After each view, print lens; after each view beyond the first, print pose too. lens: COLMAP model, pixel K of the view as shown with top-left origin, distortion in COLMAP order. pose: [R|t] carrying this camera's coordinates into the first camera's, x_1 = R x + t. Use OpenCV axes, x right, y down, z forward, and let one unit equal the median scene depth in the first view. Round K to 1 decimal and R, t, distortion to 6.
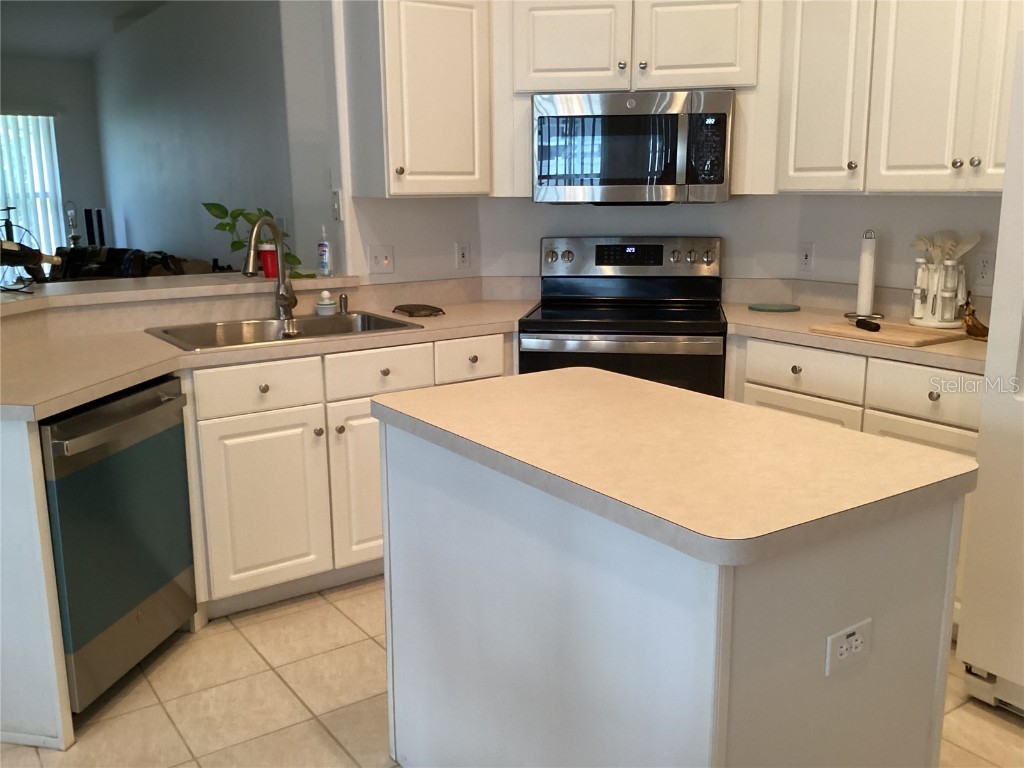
lens RADIAL K [[936.6, 0, 517.0], [0, 936.6, 387.1], [0, 0, 1]] dist [0.002524, 0.000000]
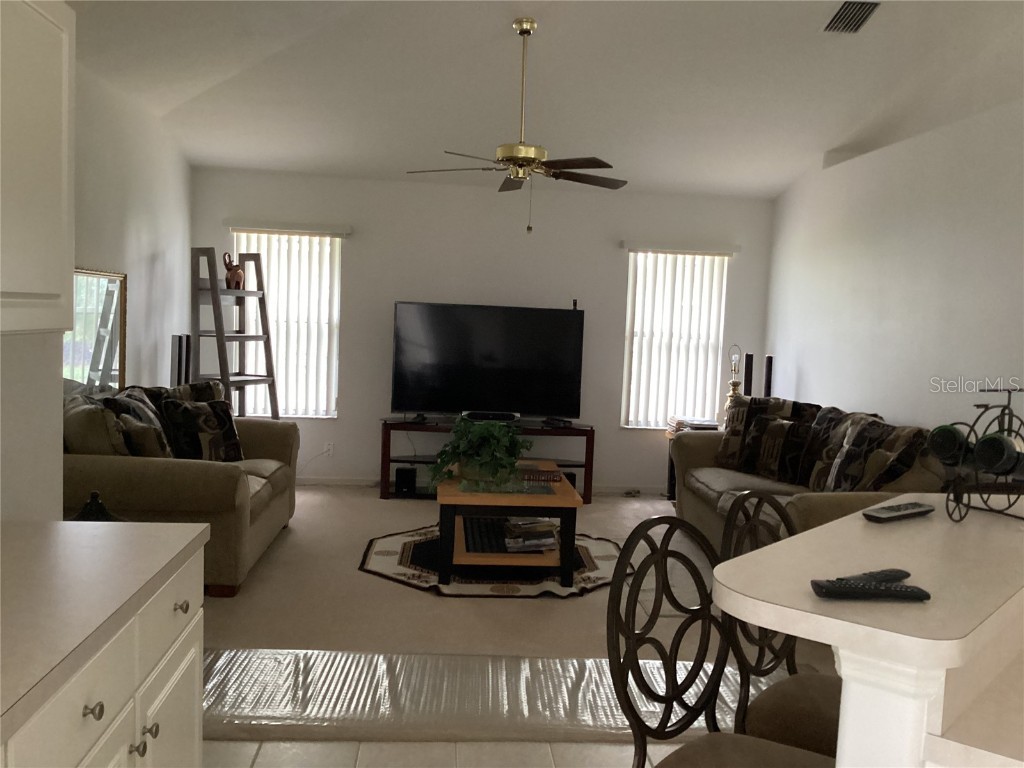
lens RADIAL K [[936.6, 0, 510.4], [0, 936.6, 383.3], [0, 0, 1]] dist [0.002524, 0.000000]
pose [[0.865020, 0.077114, -0.495775, -0.461969], [-0.149178, 0.982961, -0.107391, -0.060963], [0.479047, 0.166854, 0.861785, 0.212081]]
